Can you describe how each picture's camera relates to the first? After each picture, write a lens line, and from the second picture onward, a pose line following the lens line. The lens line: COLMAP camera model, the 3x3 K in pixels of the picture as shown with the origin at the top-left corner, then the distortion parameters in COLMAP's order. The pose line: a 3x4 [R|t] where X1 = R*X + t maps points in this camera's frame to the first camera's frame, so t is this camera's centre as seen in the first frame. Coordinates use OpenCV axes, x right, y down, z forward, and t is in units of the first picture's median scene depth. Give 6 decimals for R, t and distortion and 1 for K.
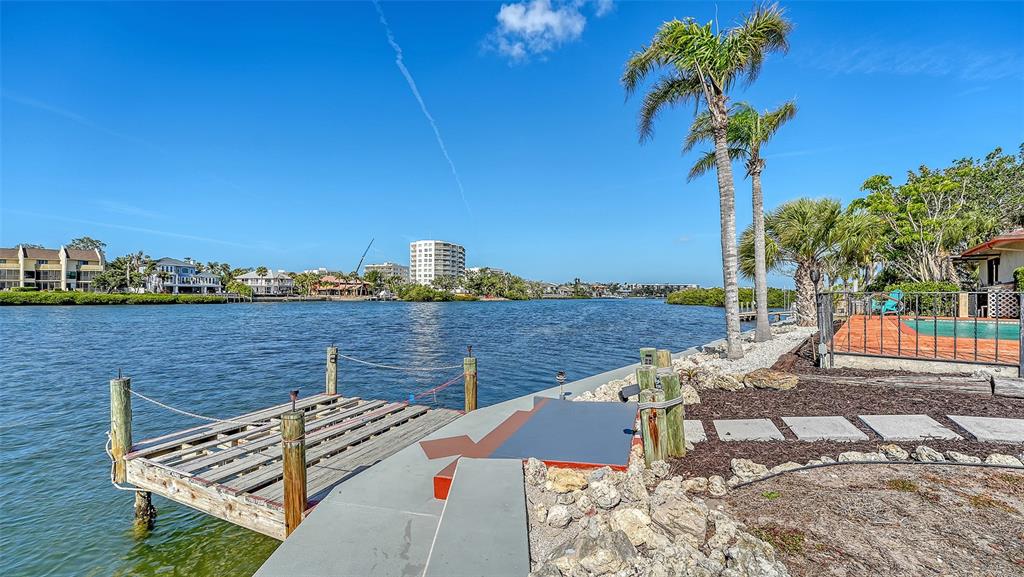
lens RADIAL K [[415.3, 0, 512.0], [0, 415.3, 288.5], [0, 0, 1]] dist [-0.003026, -0.000295]
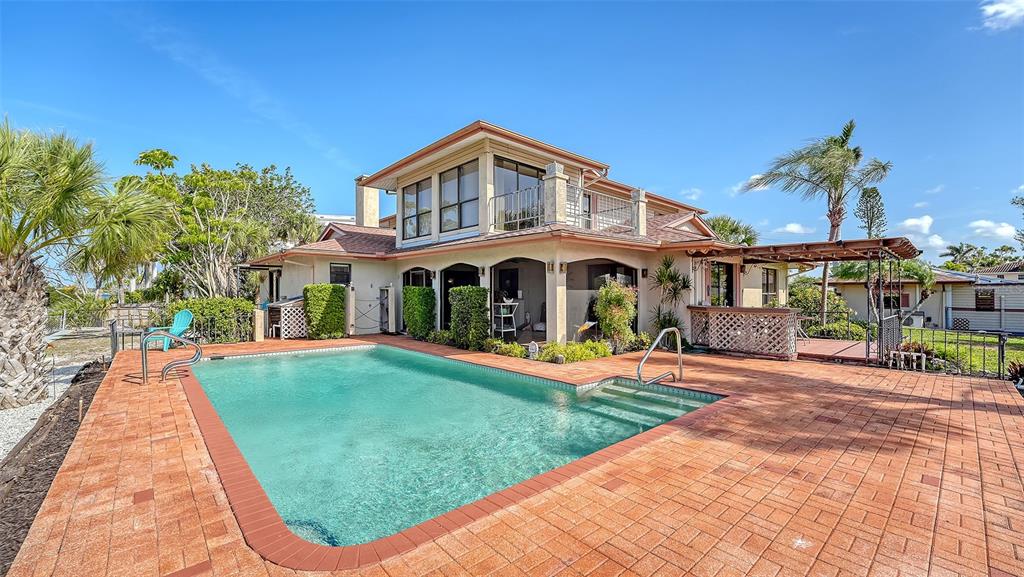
lens RADIAL K [[415.3, 0, 512.0], [0, 415.3, 288.5], [0, 0, 1]] dist [-0.003026, -0.000295]
pose [[0.139070, 0.000396, 0.990282, 0.236885], [-0.009830, 0.999951, 0.000981, -0.029076], [-0.990234, -0.009871, 0.139067, 0.267697]]
